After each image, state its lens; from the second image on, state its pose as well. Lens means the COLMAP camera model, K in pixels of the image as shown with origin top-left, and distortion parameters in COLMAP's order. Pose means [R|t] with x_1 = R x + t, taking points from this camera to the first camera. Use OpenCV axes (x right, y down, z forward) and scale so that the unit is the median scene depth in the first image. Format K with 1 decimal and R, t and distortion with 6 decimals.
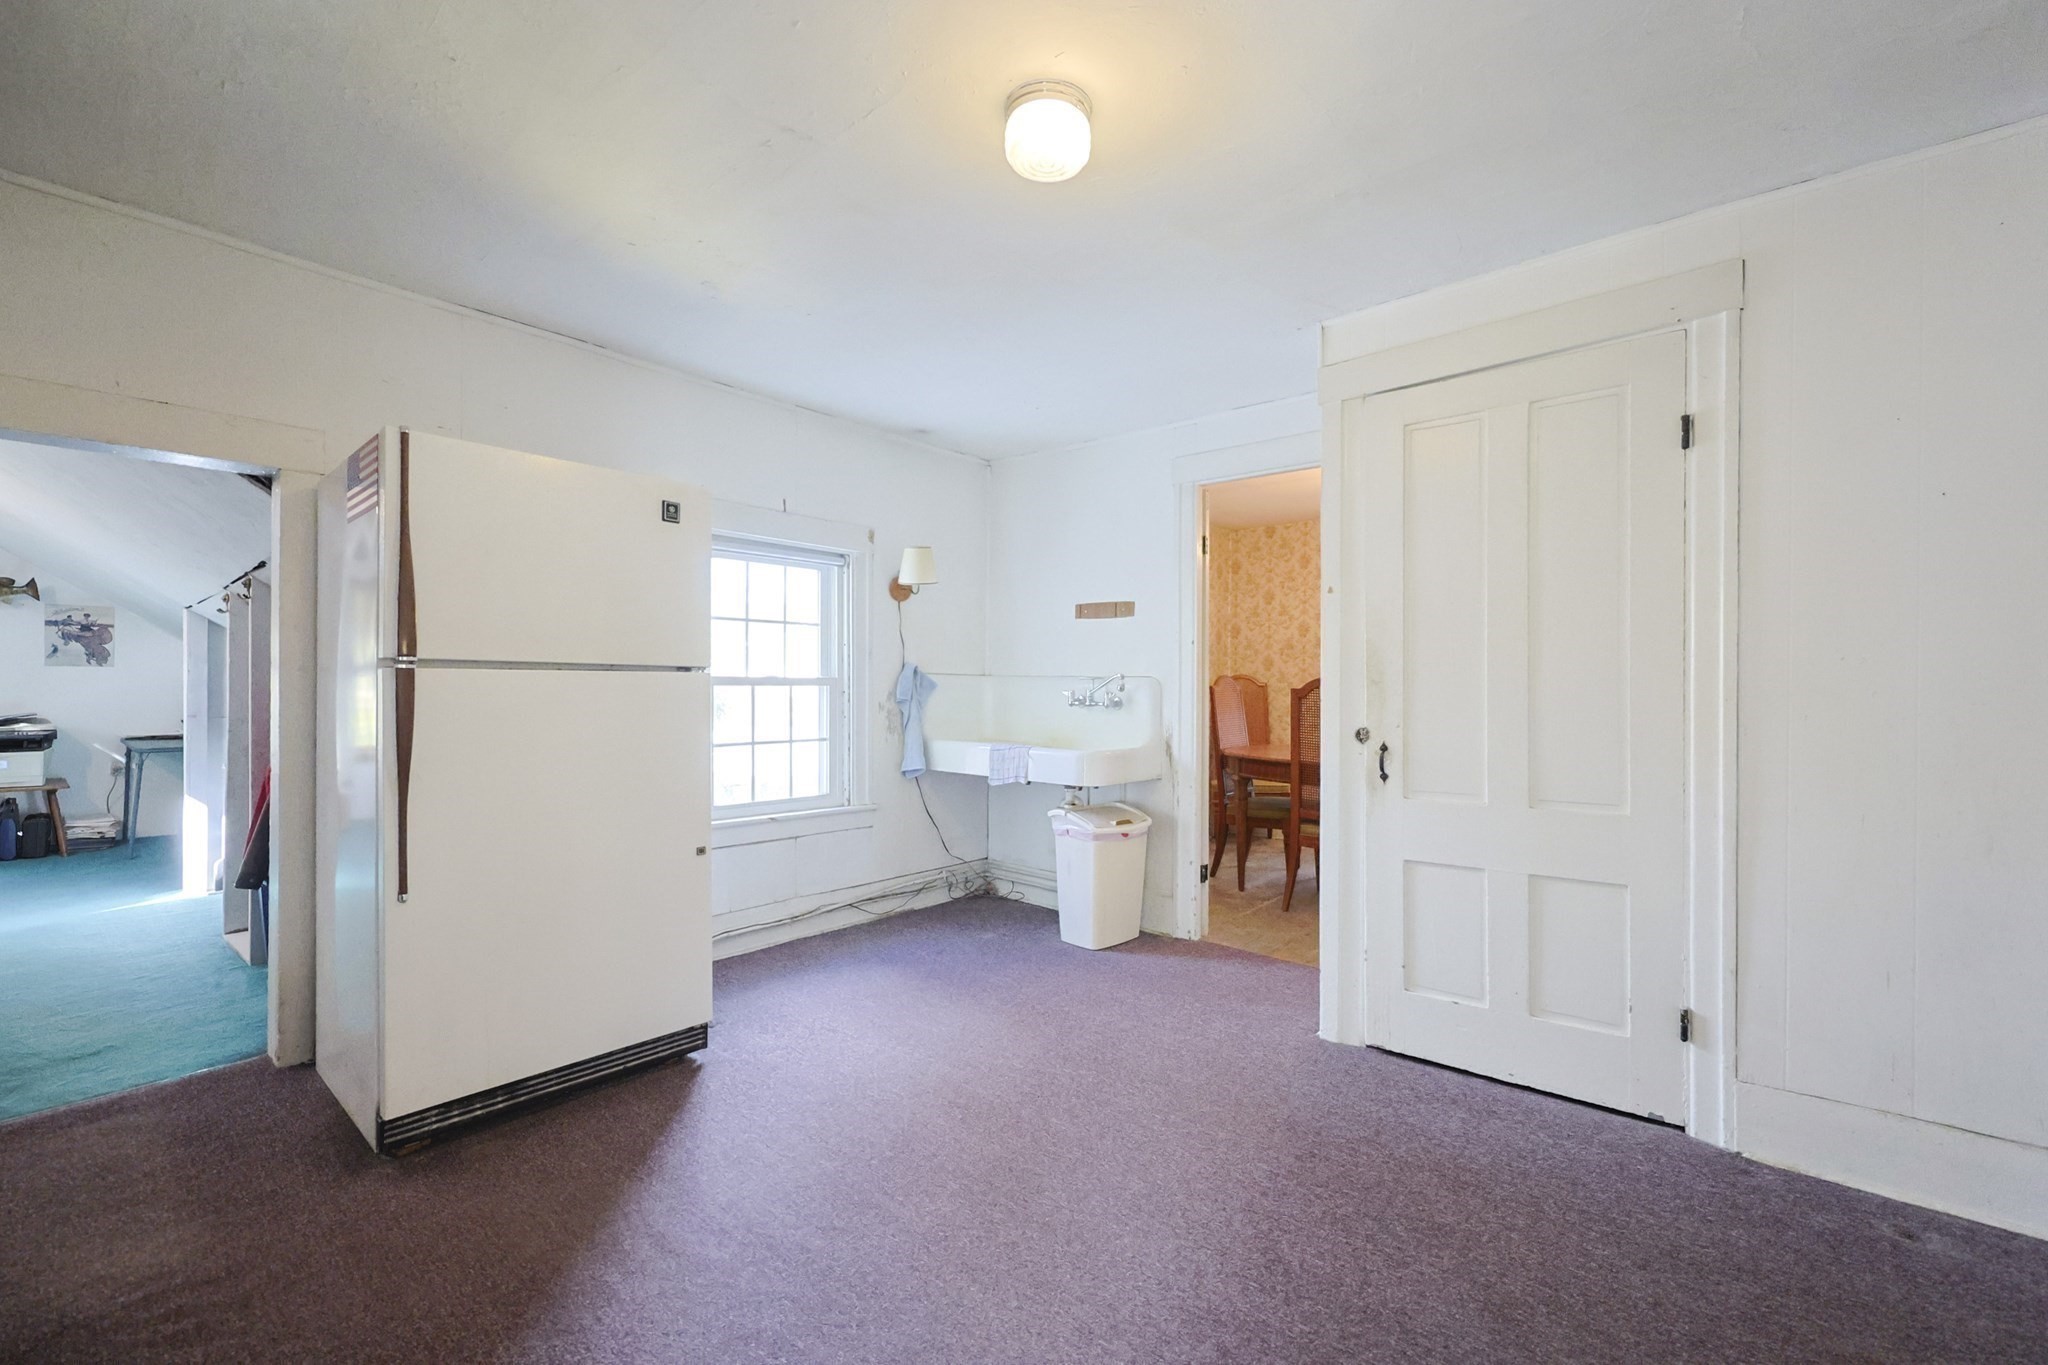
lens RADIAL K [[891.3, 0, 1035.2], [0, 891.3, 685.1], [0, 0, 1]] dist [-0.000476, -0.000136]
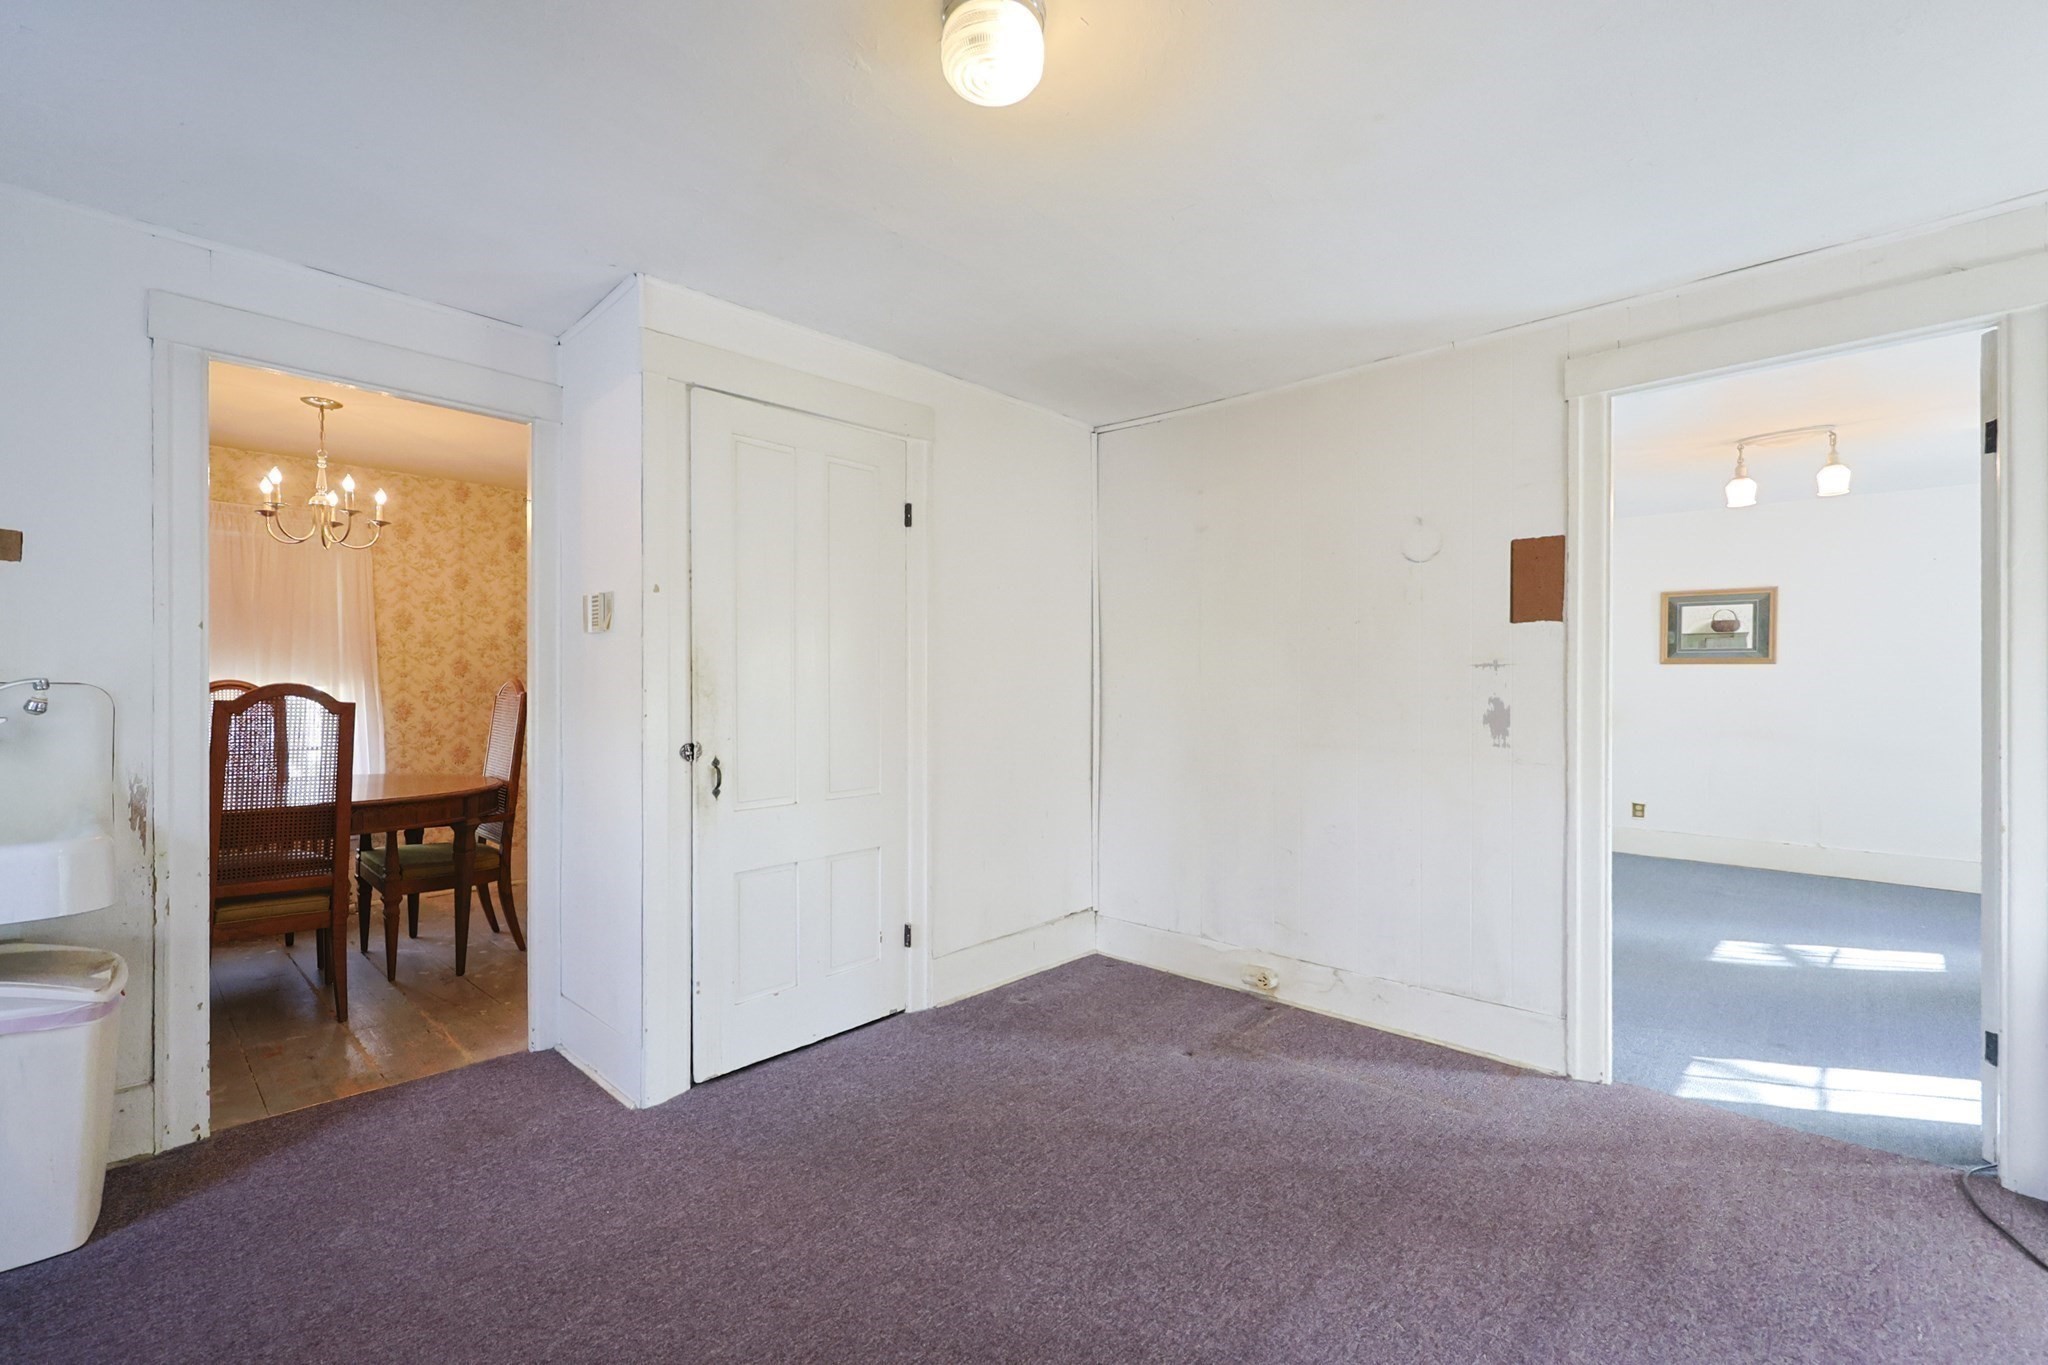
lens RADIAL K [[891.3, 0, 1035.2], [0, 891.3, 685.1], [0, 0, 1]] dist [-0.000476, -0.000136]
pose [[0.024822, -0.002423, 0.999689, -0.557762], [-0.001111, 0.999996, 0.002451, -0.015274], [-0.999691, -0.001171, 0.024819, 0.633068]]
